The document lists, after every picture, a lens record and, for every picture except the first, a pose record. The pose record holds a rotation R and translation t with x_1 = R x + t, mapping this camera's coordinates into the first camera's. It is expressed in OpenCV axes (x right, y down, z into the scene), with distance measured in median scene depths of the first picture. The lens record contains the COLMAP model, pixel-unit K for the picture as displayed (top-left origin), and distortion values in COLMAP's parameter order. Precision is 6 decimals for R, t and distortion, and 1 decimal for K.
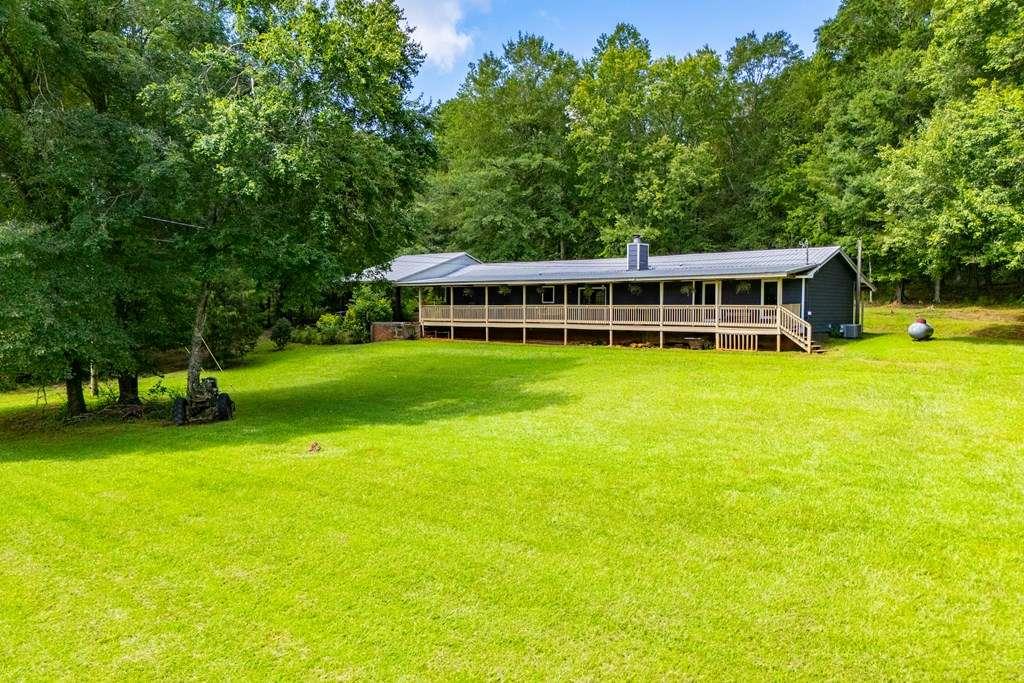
lens RADIAL K [[905.9, 0, 512.0], [0, 905.9, 341.5], [0, 0, 1]] dist [0.006471, 0.000061]
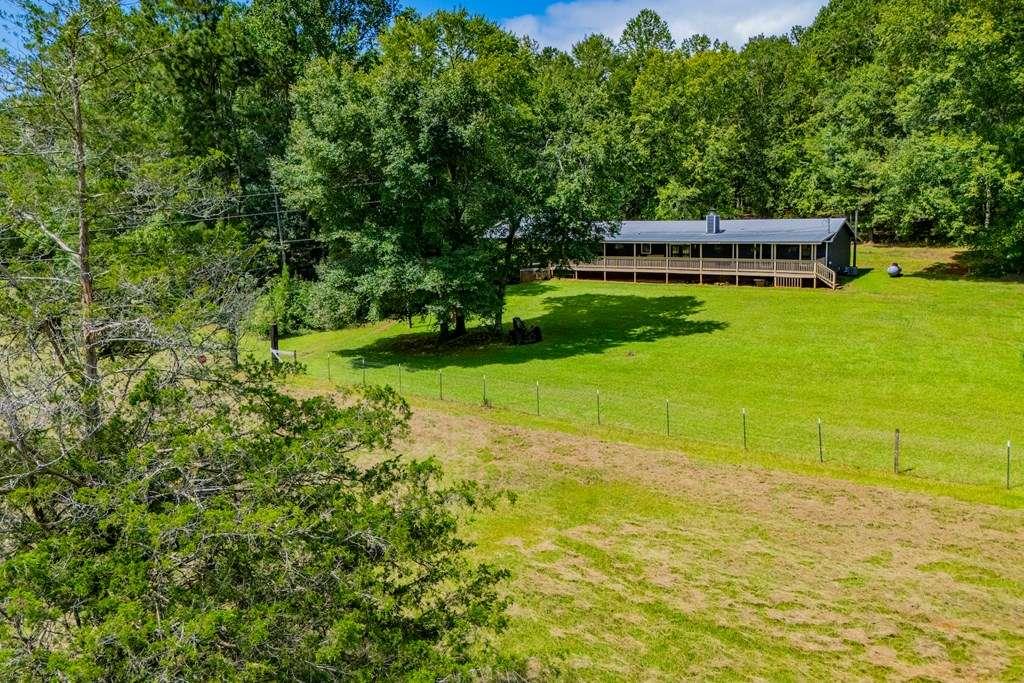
lens RADIAL K [[905.9, 0, 512.0], [0, 905.9, 341.5], [0, 0, 1]] dist [0.006471, 0.000061]
pose [[0.997172, -0.039587, 0.063886, -0.346407], [0.032464, 0.993520, 0.108926, -0.084096], [-0.067784, -0.106544, 0.991995, -0.589271]]
